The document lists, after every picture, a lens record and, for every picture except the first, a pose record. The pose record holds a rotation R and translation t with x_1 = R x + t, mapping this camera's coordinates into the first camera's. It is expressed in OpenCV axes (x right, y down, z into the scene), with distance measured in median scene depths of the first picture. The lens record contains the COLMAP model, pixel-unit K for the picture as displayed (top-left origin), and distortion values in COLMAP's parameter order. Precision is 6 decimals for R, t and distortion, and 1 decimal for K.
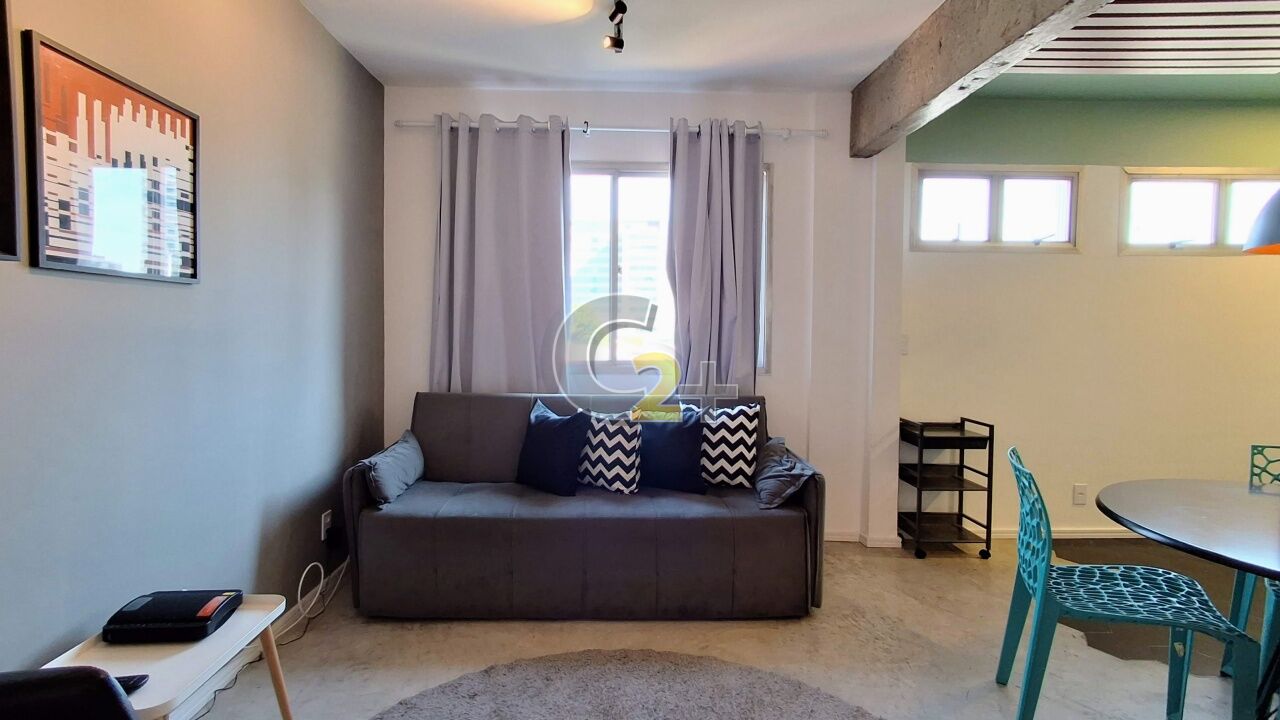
lens RADIAL K [[607.8, 0, 623.3], [0, 607.8, 352.5], [0, 0, 1]] dist [-0.002319, -0.000601]
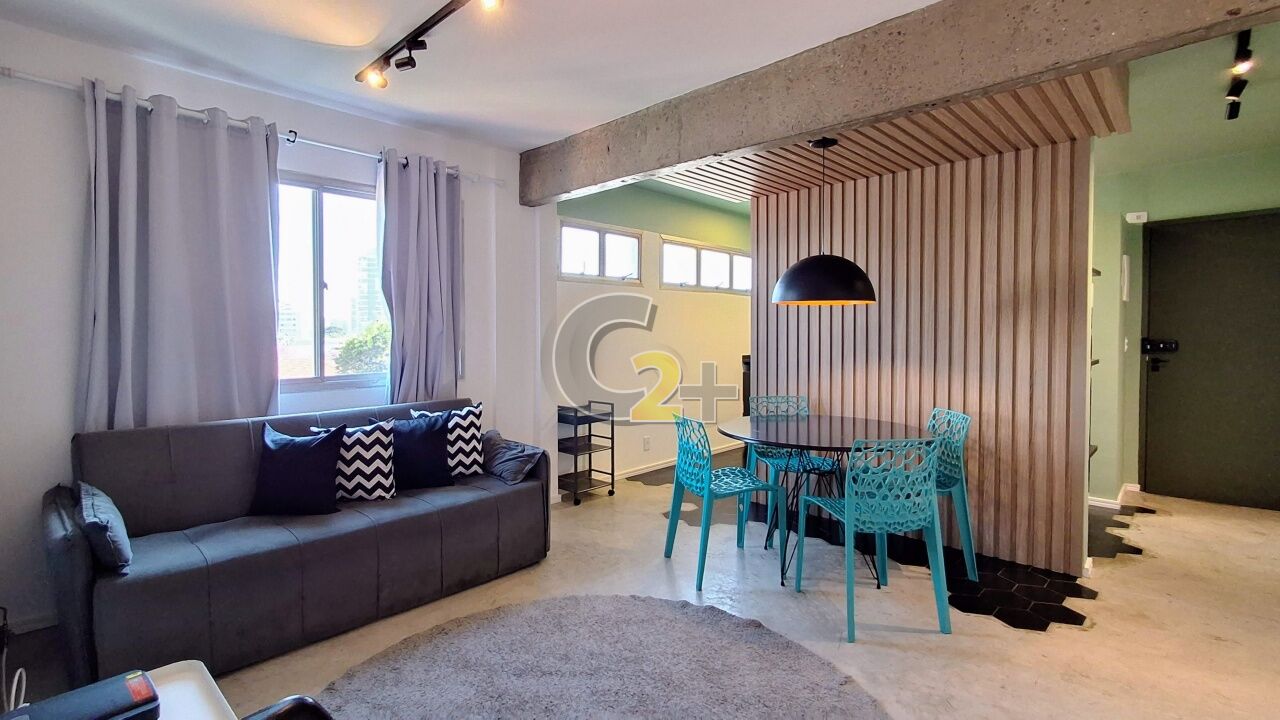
lens RADIAL K [[586.4, 0, 640.0], [0, 586.4, 360.0], [0, 0, 1]] dist [-0.000950, 0.000073]
pose [[0.703109, -0.046510, 0.709559, -0.387088], [0.041535, 0.998841, 0.024314, -0.018306], [-0.709868, 0.012376, 0.704226, -0.046421]]
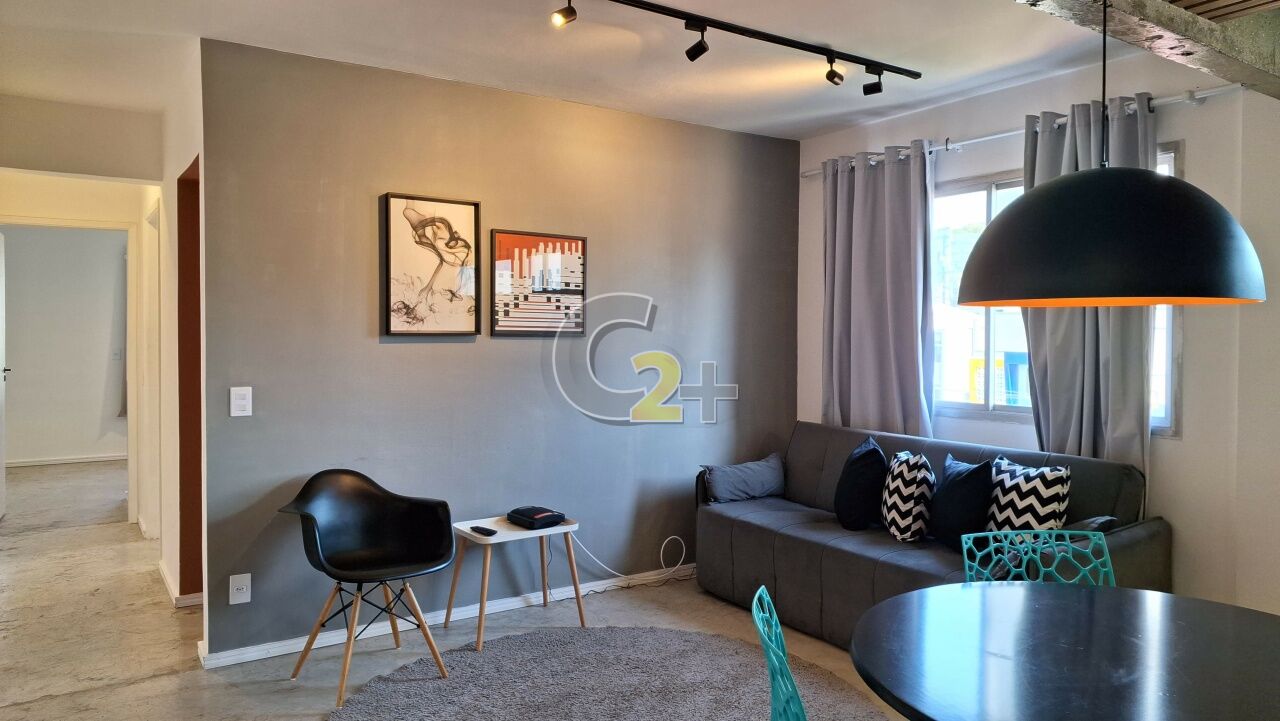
lens RADIAL K [[901.6, 0, 640.0], [0, 901.6, 360.5], [0, 0, 1]] dist [0.006599, -0.000317]
pose [[0.508246, 0.018053, -0.861023, 0.973094], [-0.035425, 0.999372, 0.000043, -0.035156], [0.860483, 0.030479, 0.508566, -0.081894]]
